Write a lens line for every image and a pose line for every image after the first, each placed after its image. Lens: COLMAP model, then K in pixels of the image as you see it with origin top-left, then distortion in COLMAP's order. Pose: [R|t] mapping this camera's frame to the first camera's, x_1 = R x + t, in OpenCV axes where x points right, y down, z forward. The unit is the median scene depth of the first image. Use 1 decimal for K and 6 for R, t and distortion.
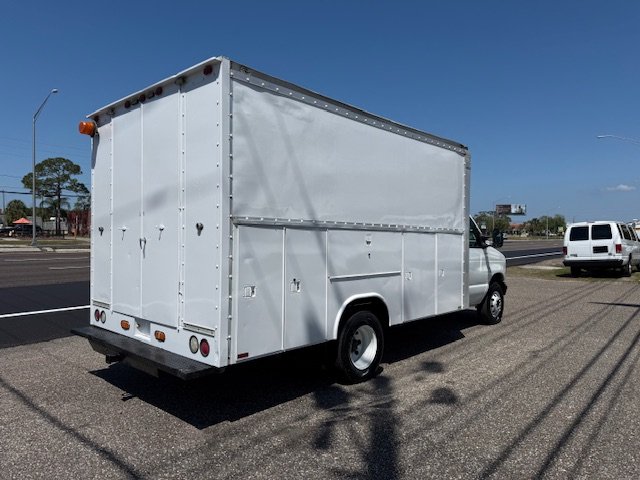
lens RADIAL K [[461.1, 0, 320.0], [0, 461.1, 240.0], [0, 0, 1]] dist [0.005299, -0.011439]
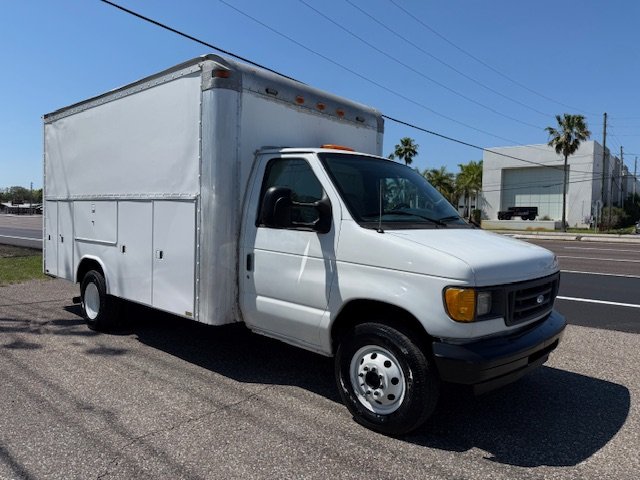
lens RADIAL K [[461.1, 0, 320.0], [0, 461.1, 240.0], [0, 0, 1]] dist [0.005299, -0.011439]
pose [[0.001527, 0.038887, -0.999242, 1.120336], [-0.030519, 0.998780, 0.038822, 0.012839], [0.999533, 0.030437, 0.002712, 1.390879]]
